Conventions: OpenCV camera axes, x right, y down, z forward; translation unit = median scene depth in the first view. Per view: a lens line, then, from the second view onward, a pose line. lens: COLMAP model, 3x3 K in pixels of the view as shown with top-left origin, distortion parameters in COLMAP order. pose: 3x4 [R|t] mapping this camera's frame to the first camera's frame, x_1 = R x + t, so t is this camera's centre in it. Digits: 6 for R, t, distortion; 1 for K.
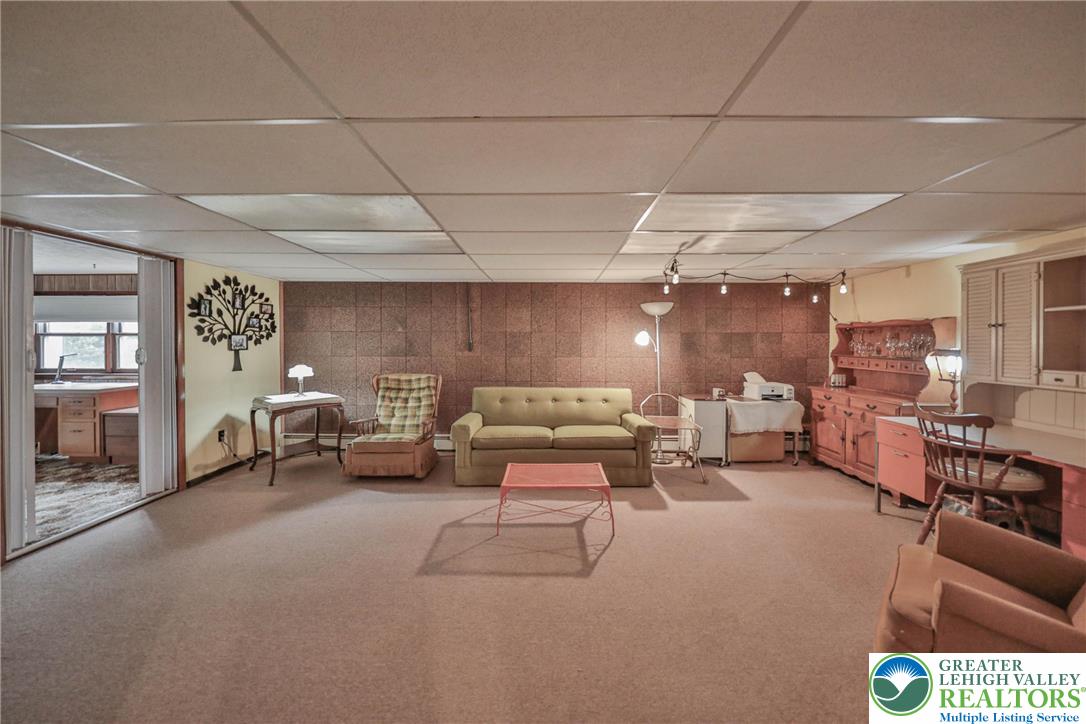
lens RADIAL K [[375.7, 0, 539.2], [0, 375.7, 339.6], [0, 0, 1]] dist [0.000817, -0.000010]
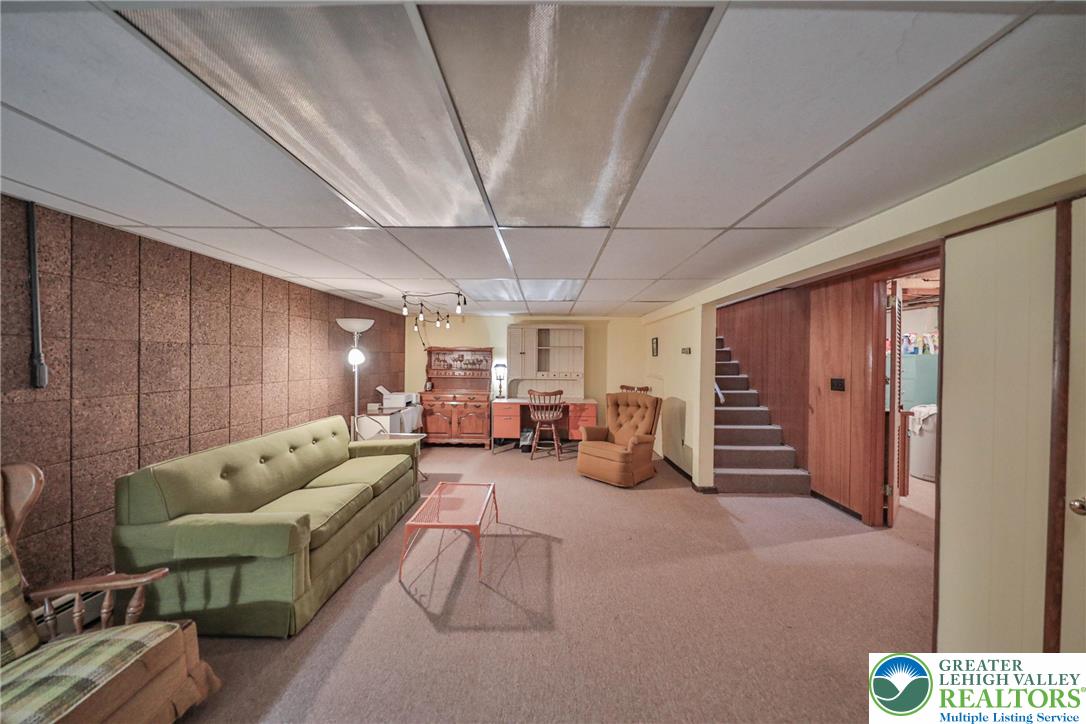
lens RADIAL K [[384.1, 0, 546.0], [0, 384.1, 354.1], [0, 0, 1]] dist [0.000479, -0.000260]
pose [[-0.052895, 0.009007, 0.998559, -0.883139], [-0.015207, 0.999836, -0.009825, -0.011040], [-0.998484, -0.015705, -0.052750, 0.768308]]
